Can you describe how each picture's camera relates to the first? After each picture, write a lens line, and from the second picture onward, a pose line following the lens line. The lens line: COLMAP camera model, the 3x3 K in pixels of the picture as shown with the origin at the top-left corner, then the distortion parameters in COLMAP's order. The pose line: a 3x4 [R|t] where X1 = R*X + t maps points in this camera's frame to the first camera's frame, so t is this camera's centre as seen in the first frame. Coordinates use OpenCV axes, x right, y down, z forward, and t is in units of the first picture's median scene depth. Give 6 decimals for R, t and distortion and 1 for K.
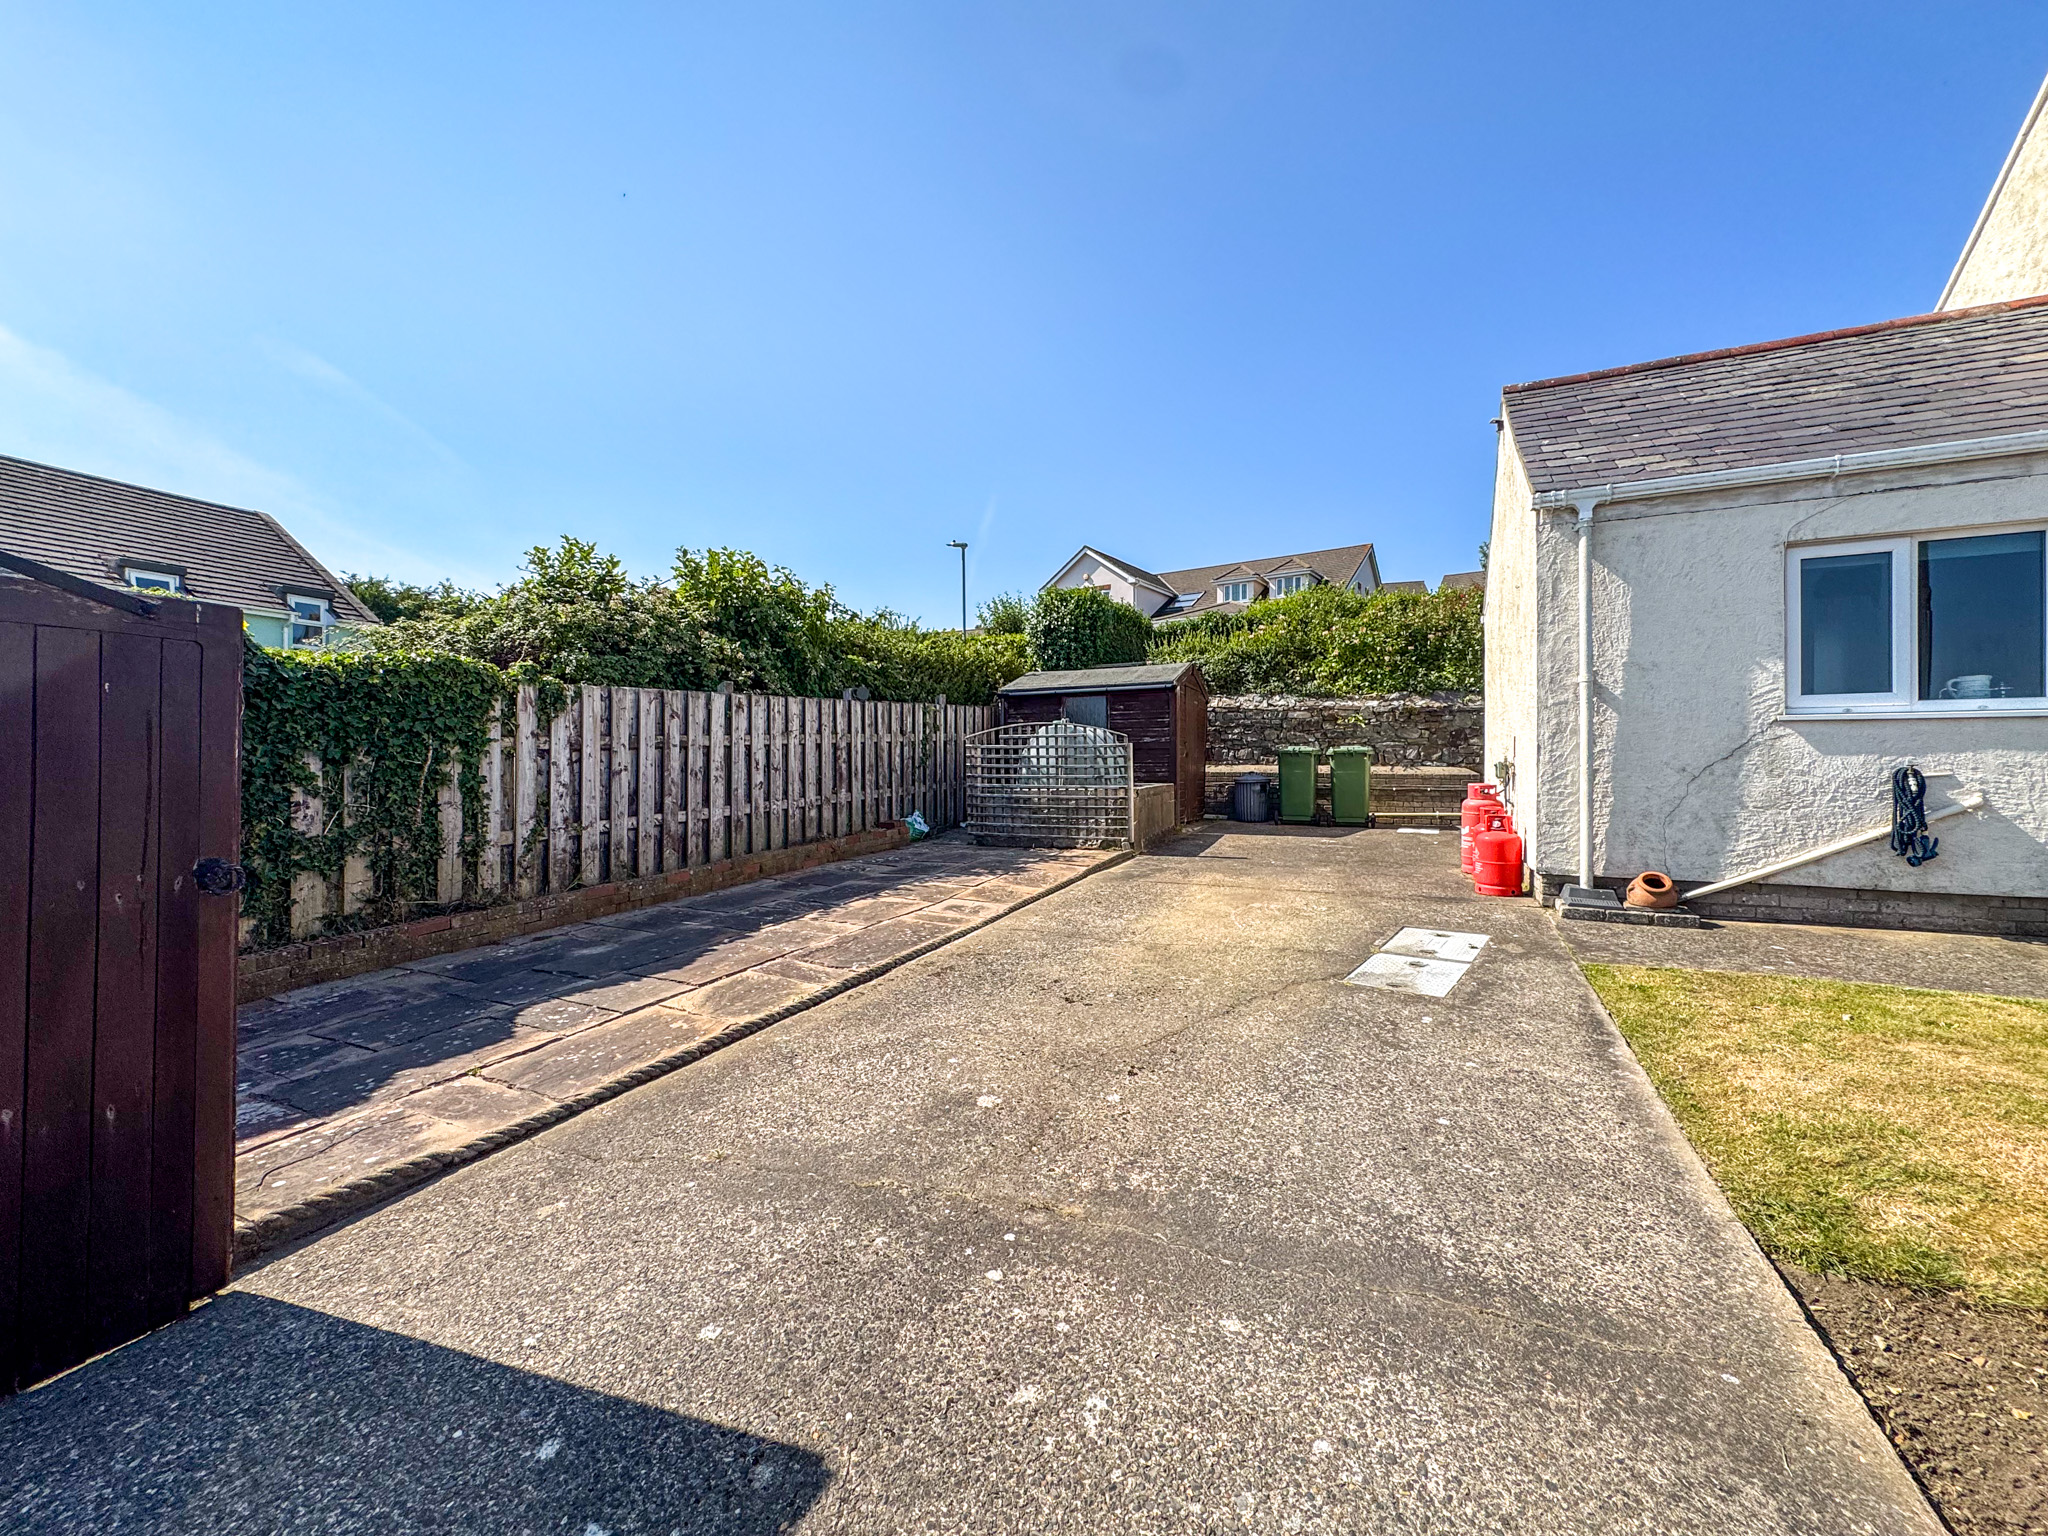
lens RADIAL K [[821.6, 0, 1032.2], [0, 821.6, 764.4], [0, 0, 1]] dist [-0.001186, 0.000713]
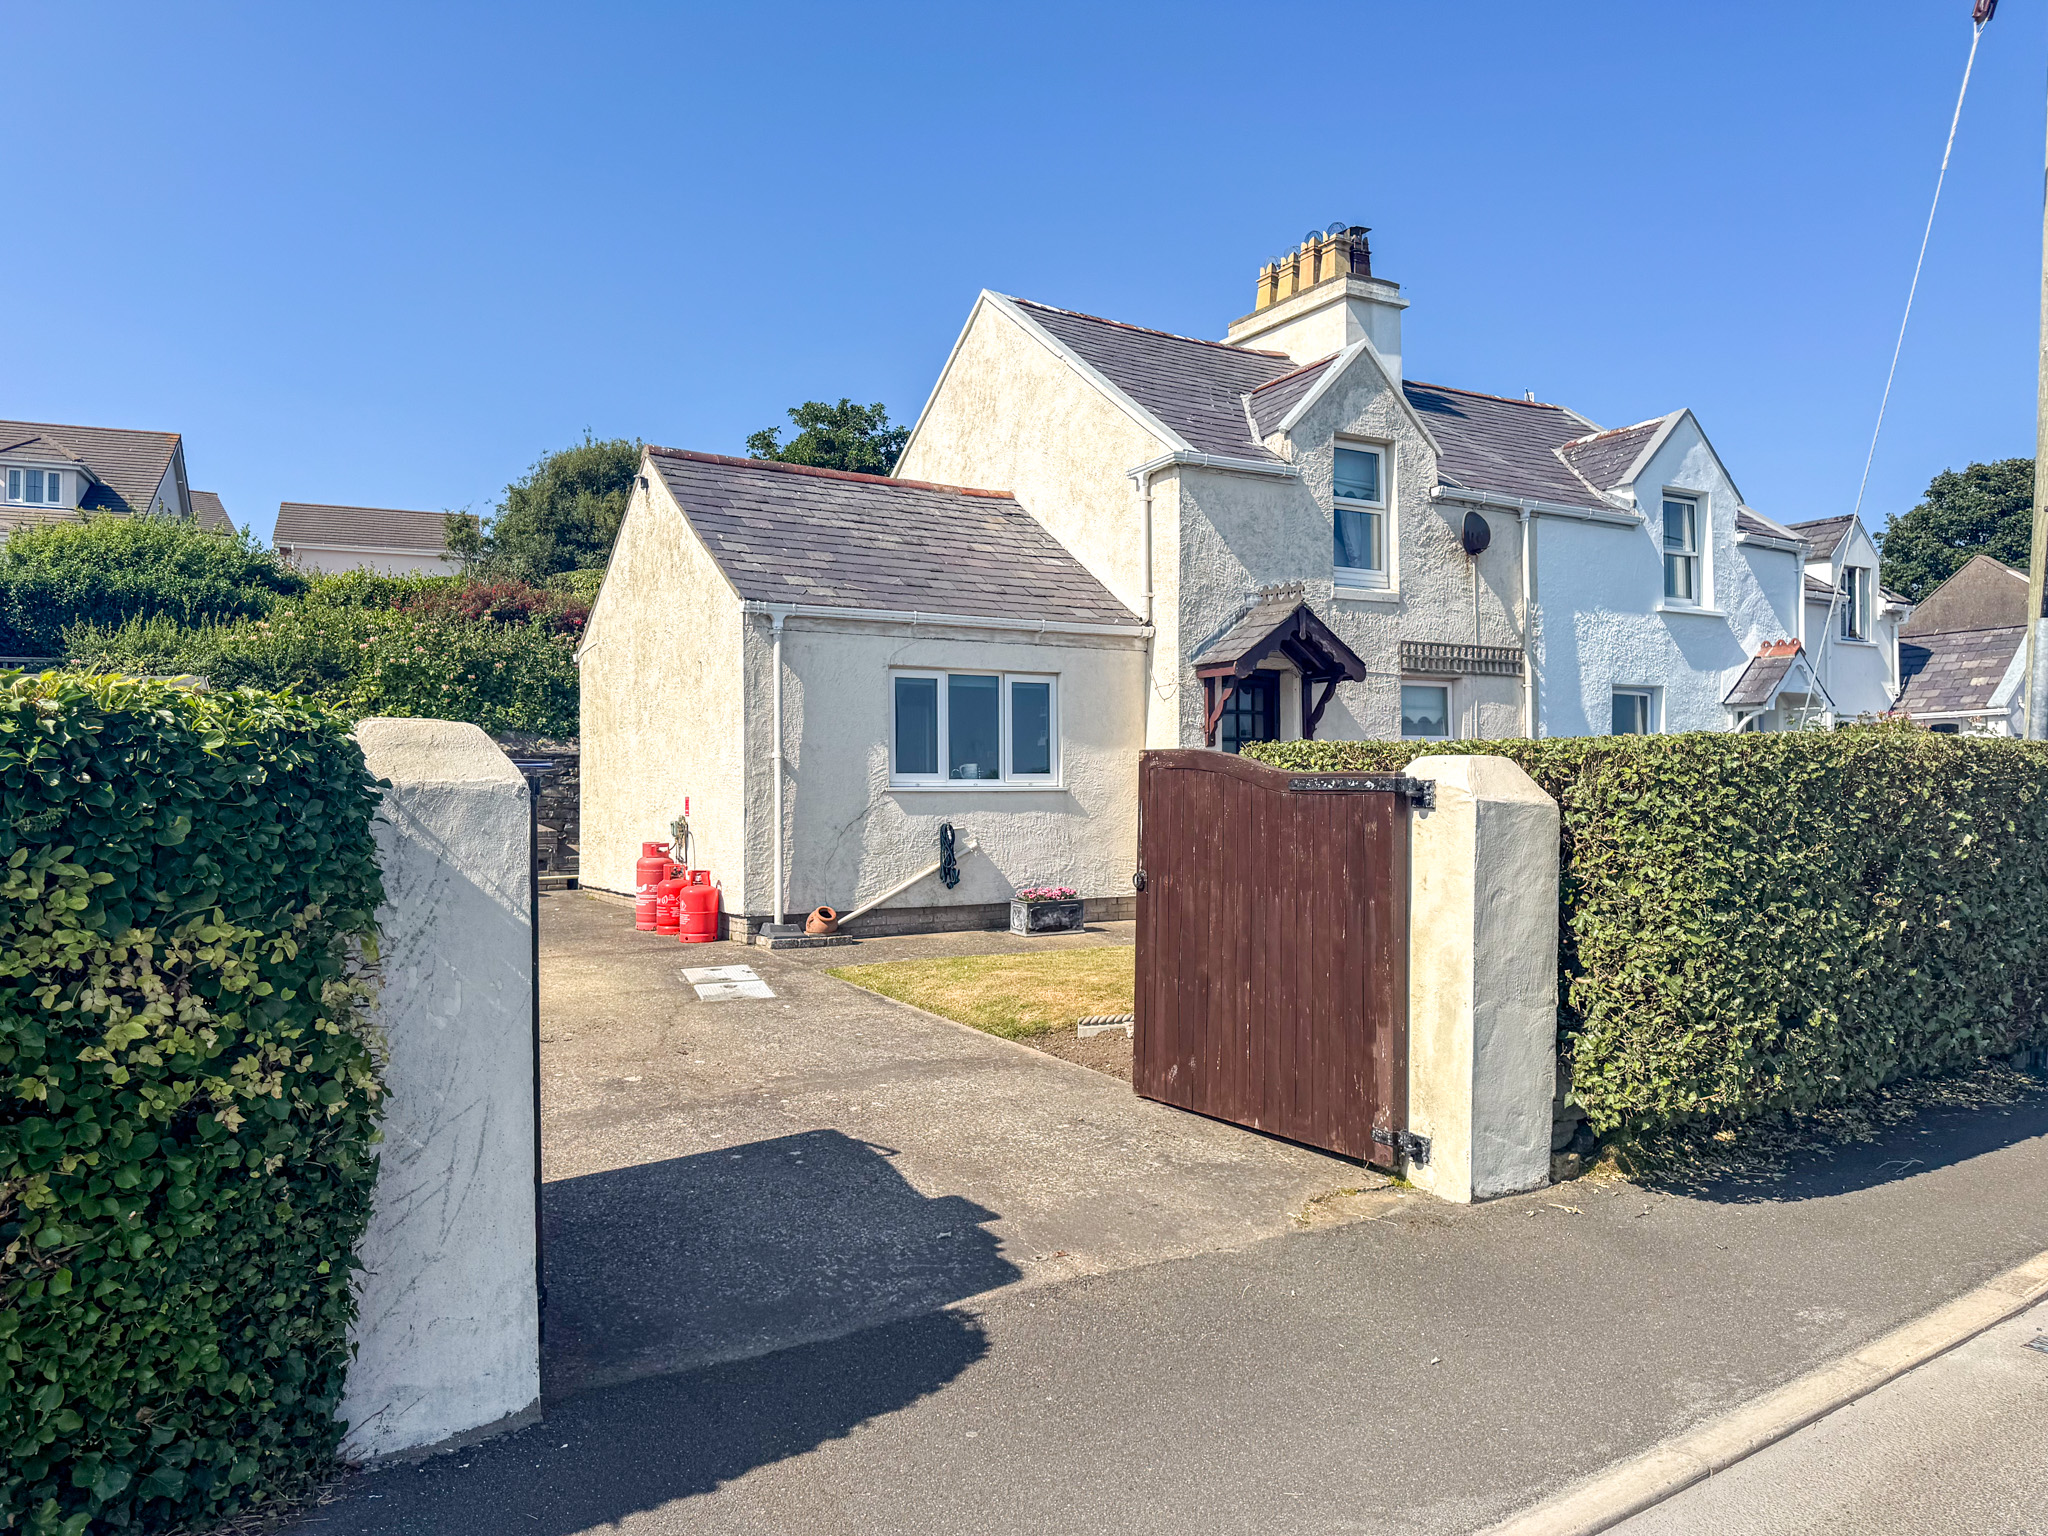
lens RADIAL K [[1420.0, 0, 1031.0], [0, 1420.0, 773.2], [0, 0, 1]] dist [0.072034, -0.000557]
pose [[0.540658, 0.012679, 0.841147, -0.993374], [0.006598, 0.999792, -0.019311, -0.035957], [-0.841217, 0.015990, 0.540461, -0.516840]]
